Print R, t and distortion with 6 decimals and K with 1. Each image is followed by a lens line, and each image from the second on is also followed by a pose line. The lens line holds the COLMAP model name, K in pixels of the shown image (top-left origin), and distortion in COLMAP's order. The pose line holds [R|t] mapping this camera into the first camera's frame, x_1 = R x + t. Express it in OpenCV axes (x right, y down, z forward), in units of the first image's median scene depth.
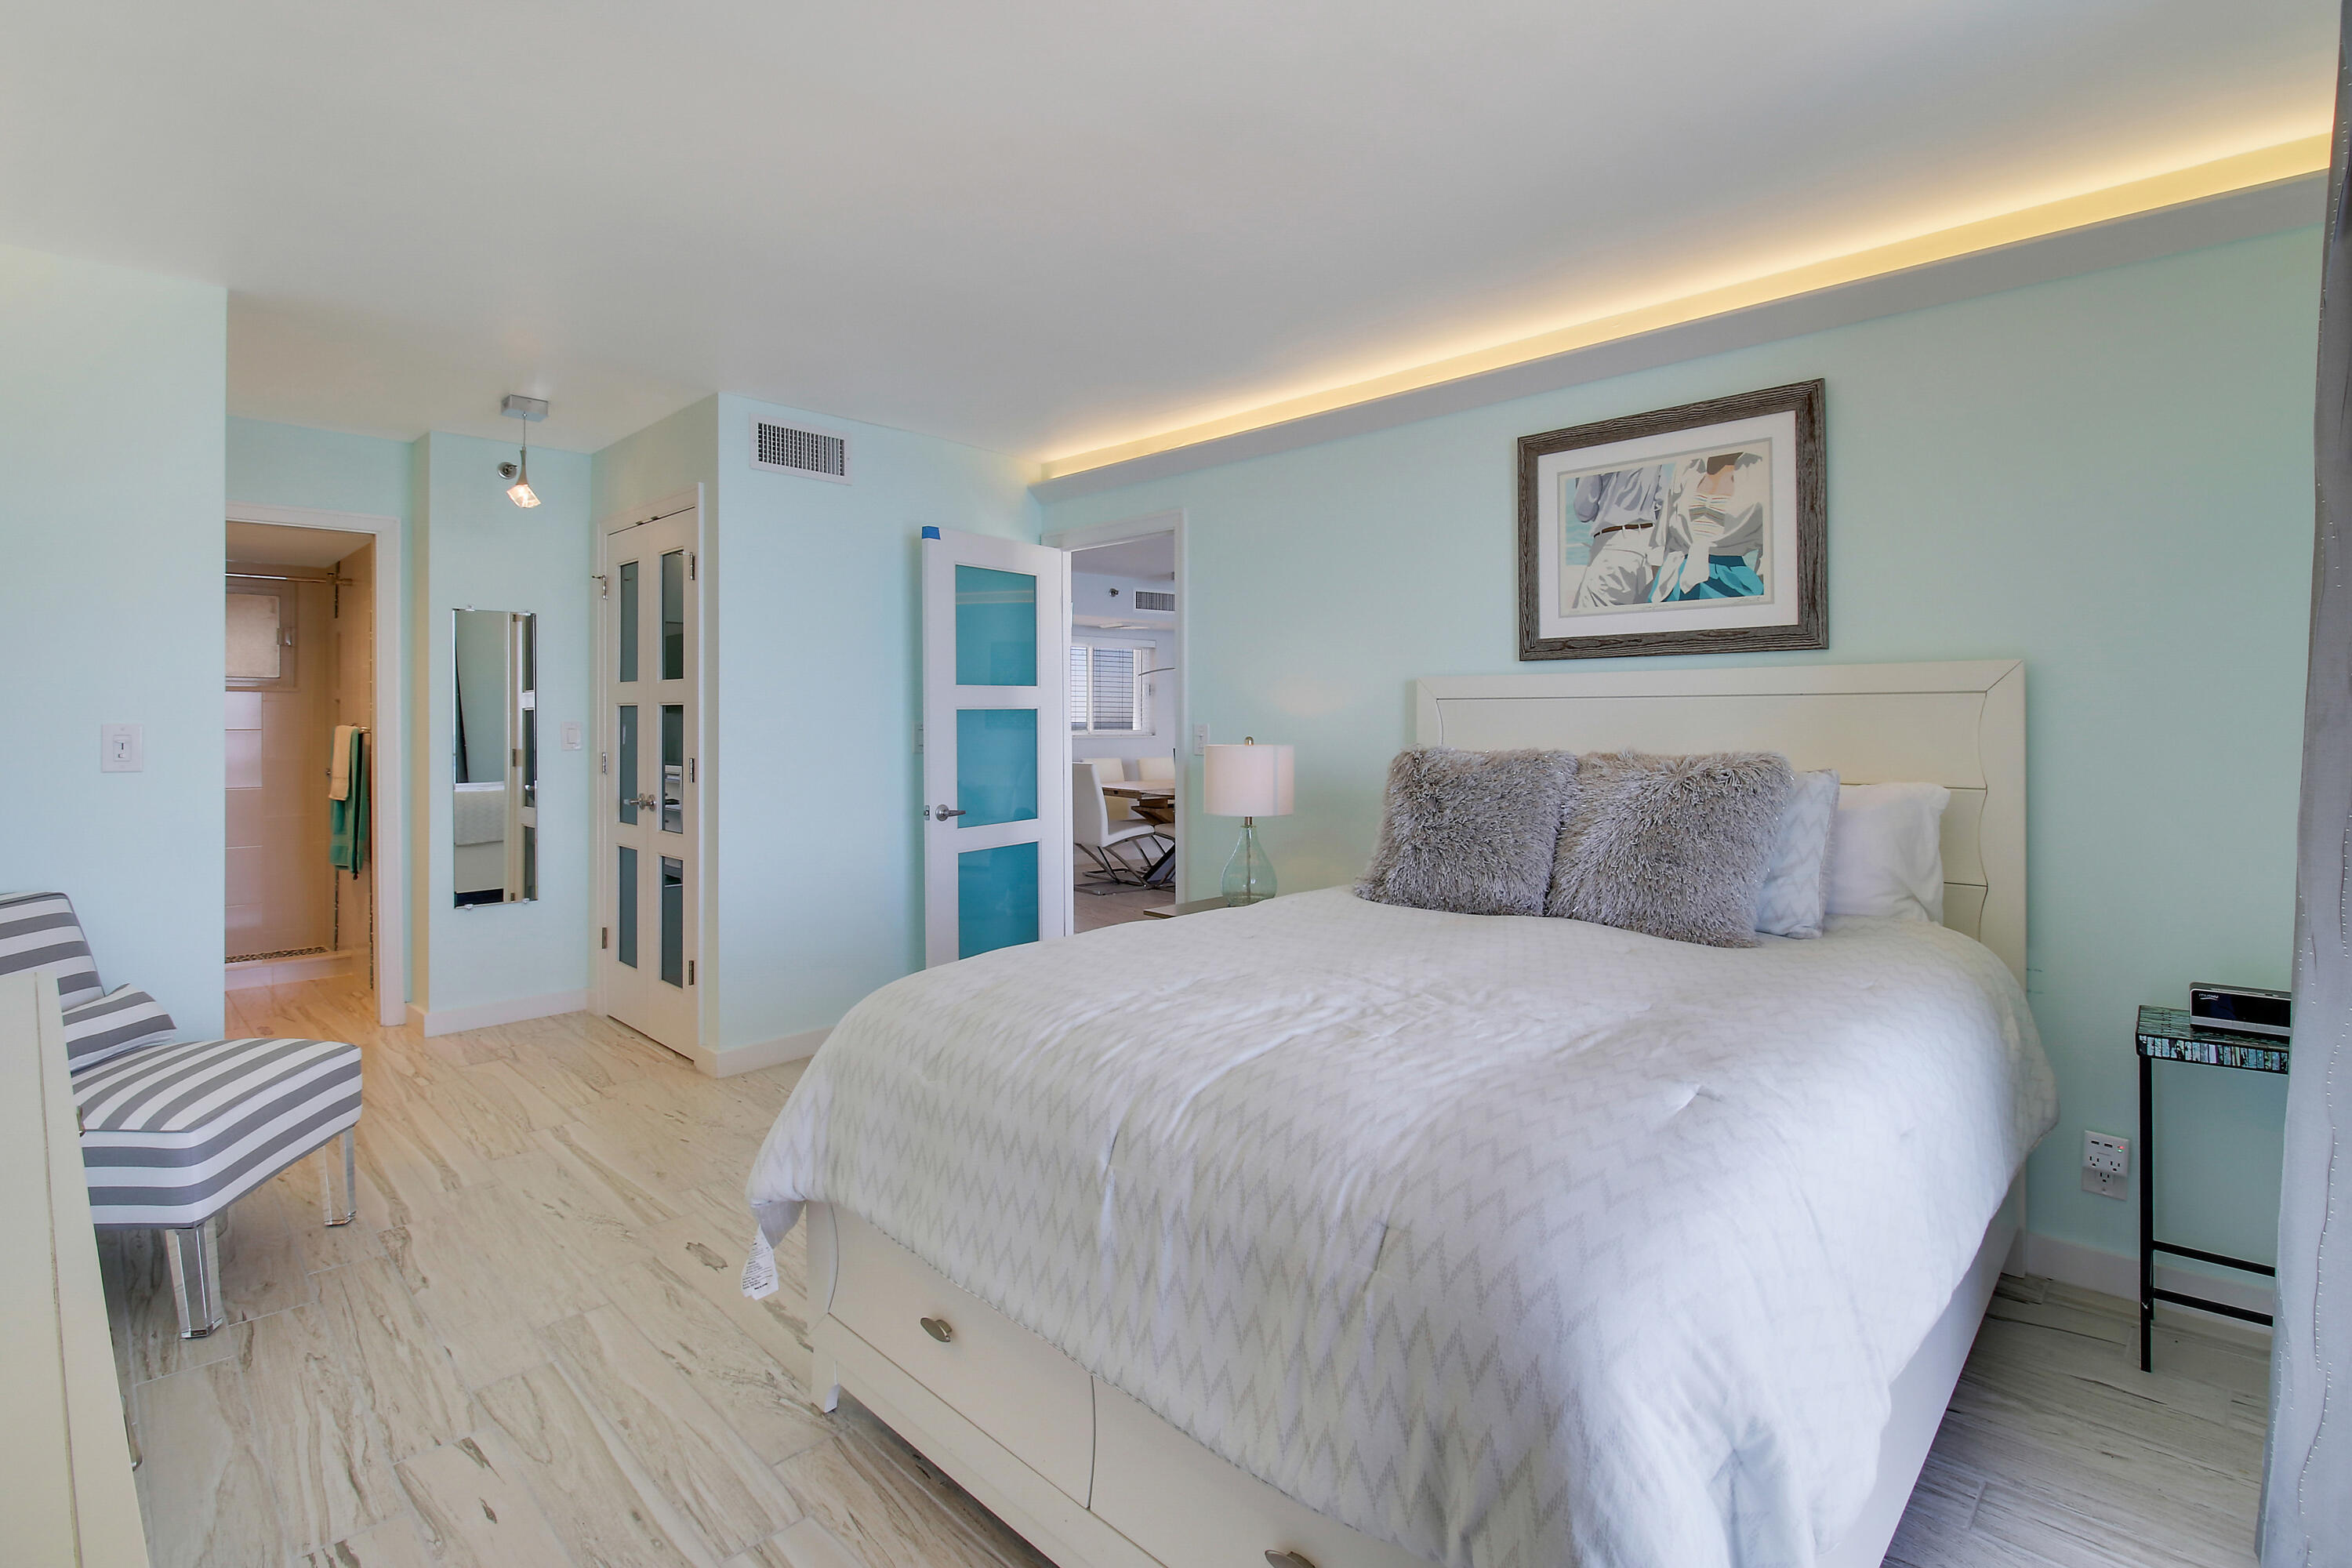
lens RADIAL K [[1099.5, 0, 1205.2], [0, 1099.5, 714.0], [0, 0, 1]] dist [-0.001454, -0.000172]
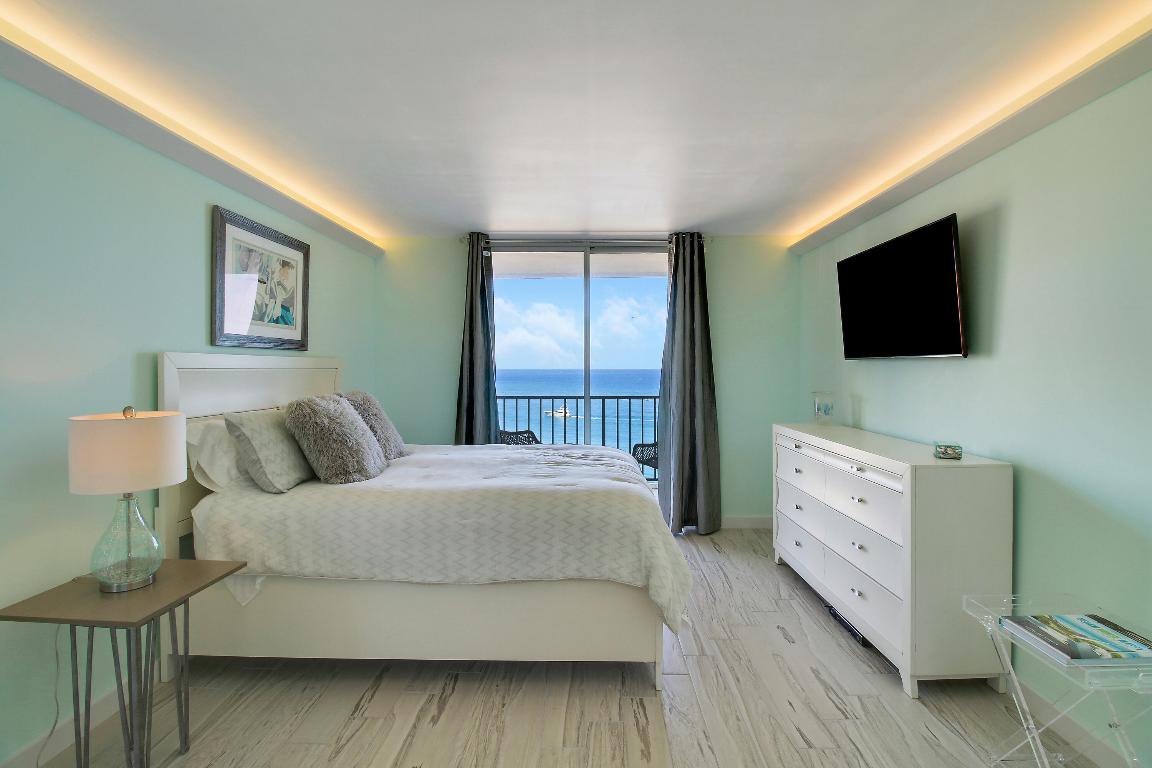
lens RADIAL K [[542.1, 0, 569.2], [0, 542.1, 369.9], [0, 0, 1]] dist [-0.008247, -0.000758]
pose [[-0.659390, -0.000506, 0.751801, -0.730176], [-0.000830, 1.000000, -0.000054, -0.014782], [-0.751800, -0.000660, -0.659390, 1.286933]]
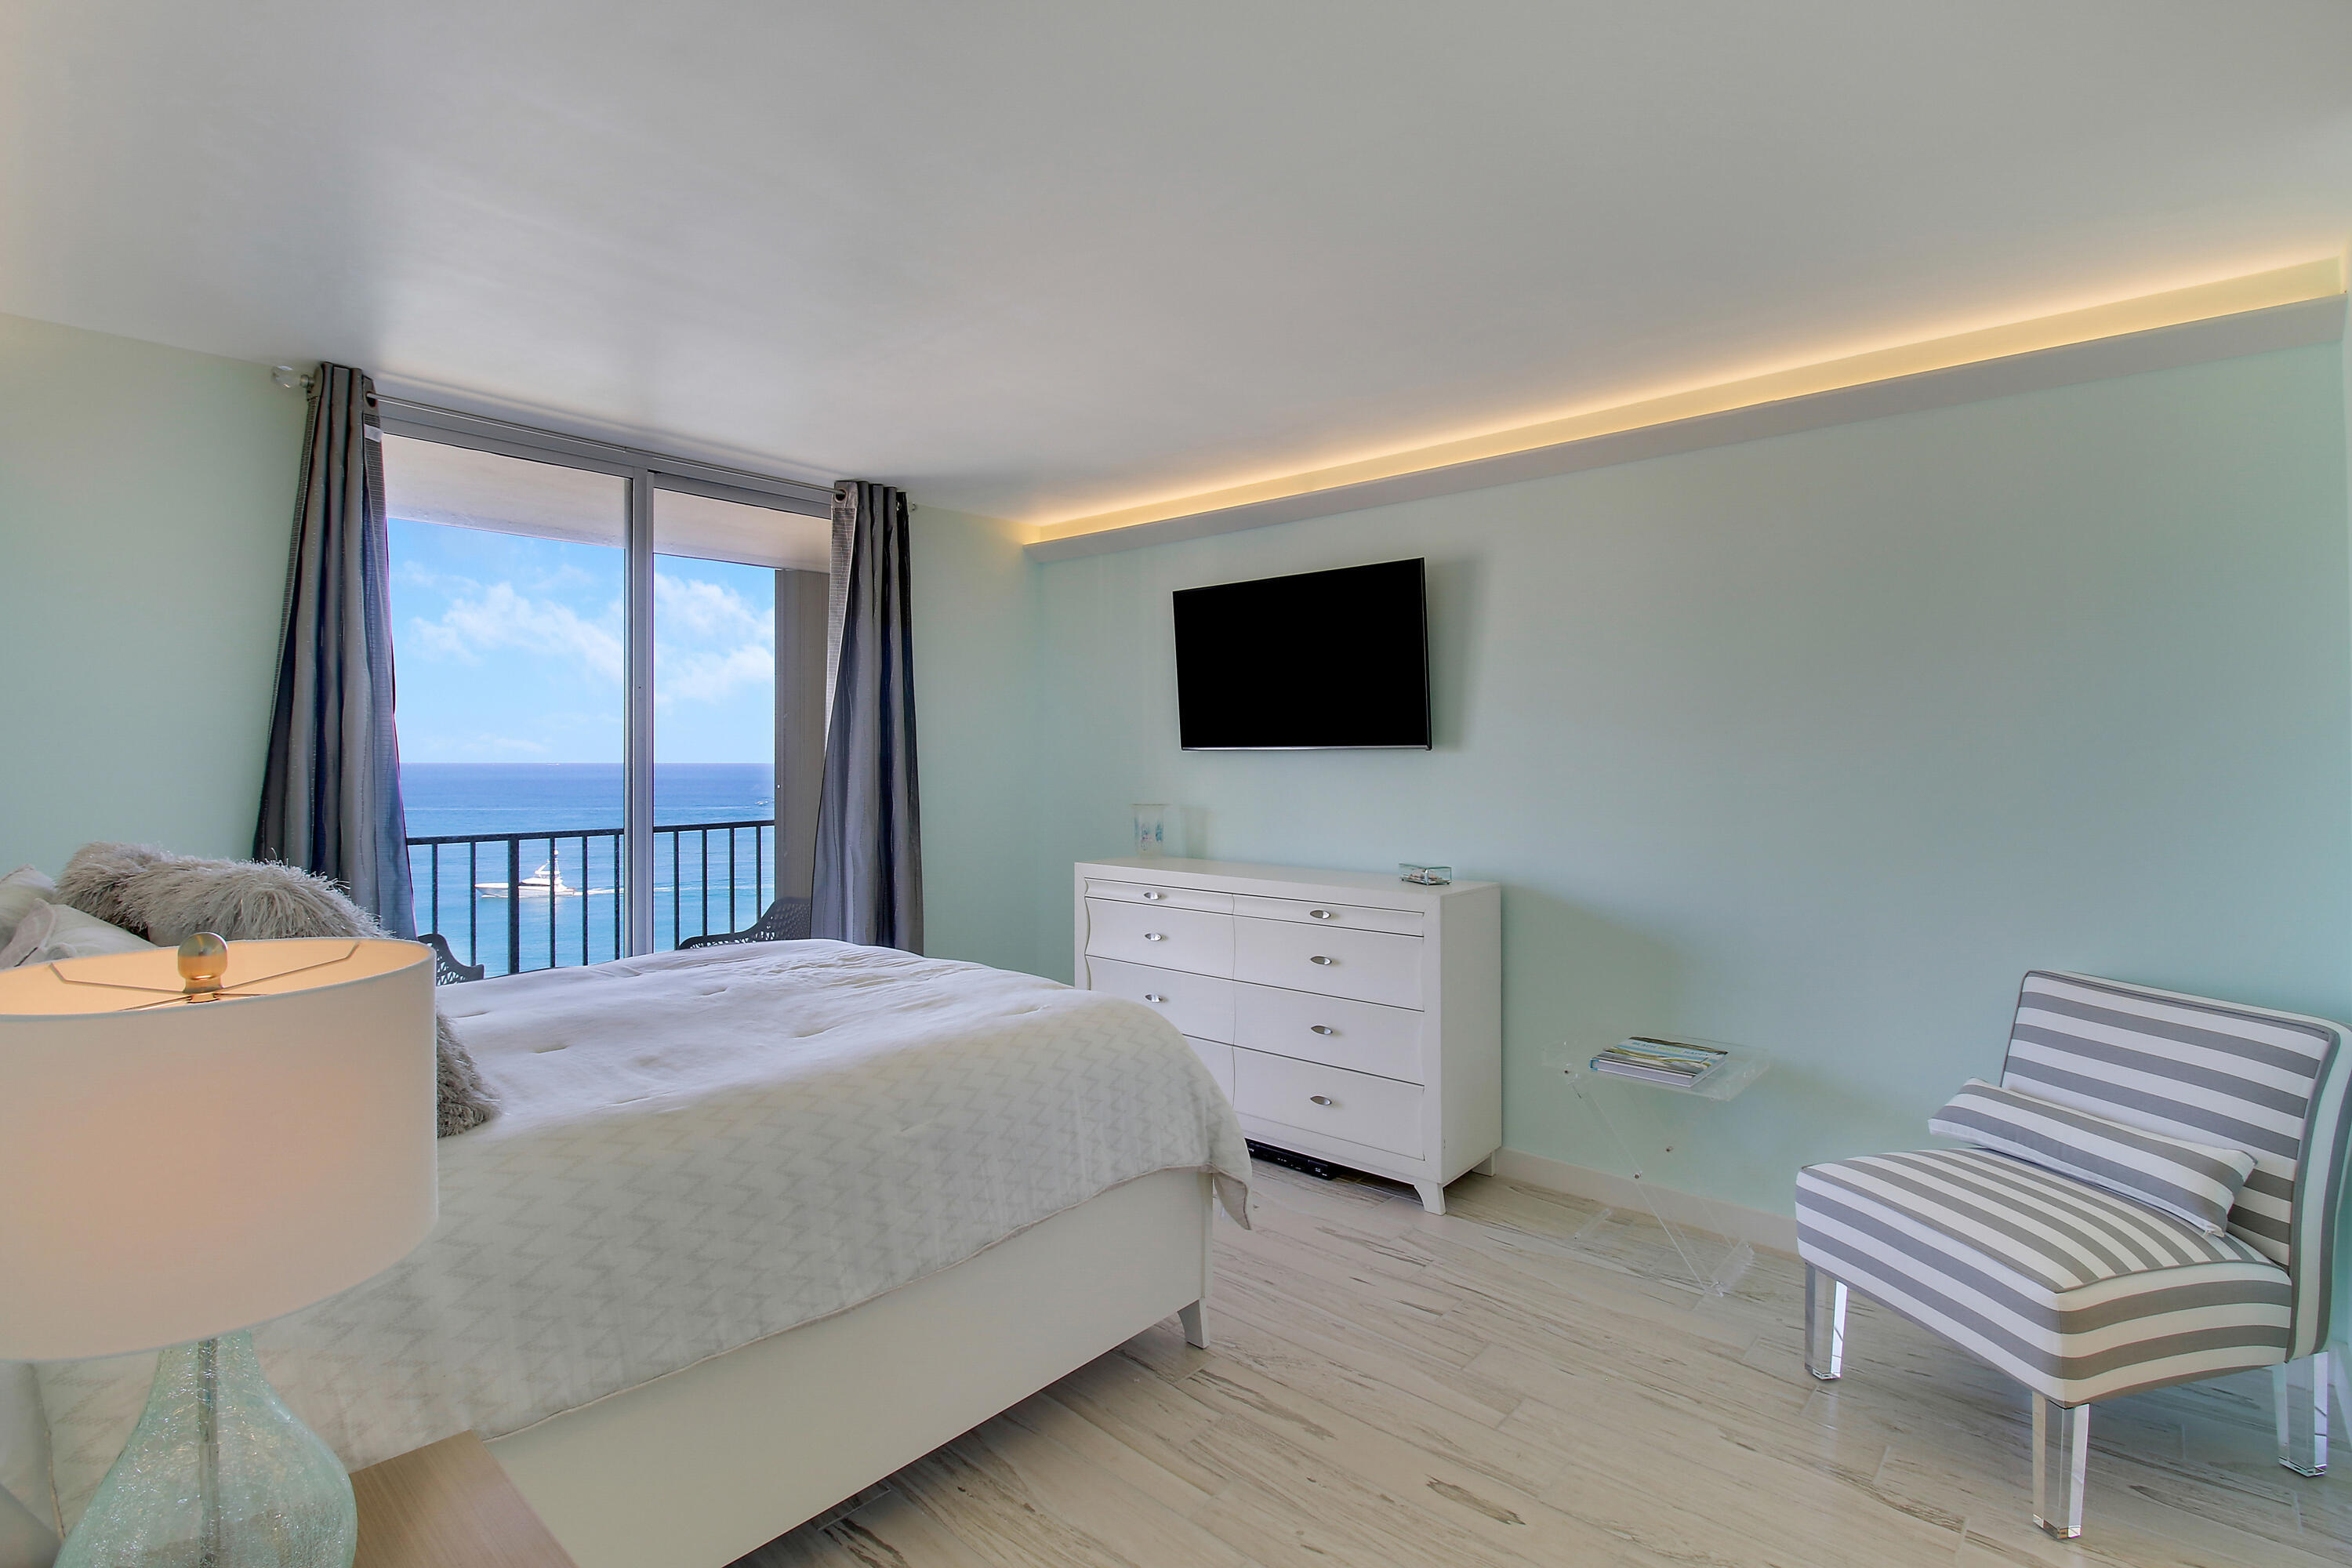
lens RADIAL K [[1129.9, 0, 1180.3], [0, 1129.9, 750.8], [0, 0, 1]] dist [-0.004840, -0.000133]
pose [[-0.999476, 0.000891, -0.032354, -0.198142], [0.001256, 0.999936, -0.011281, -0.018701], [0.032342, -0.011316, -0.999413, 1.570536]]
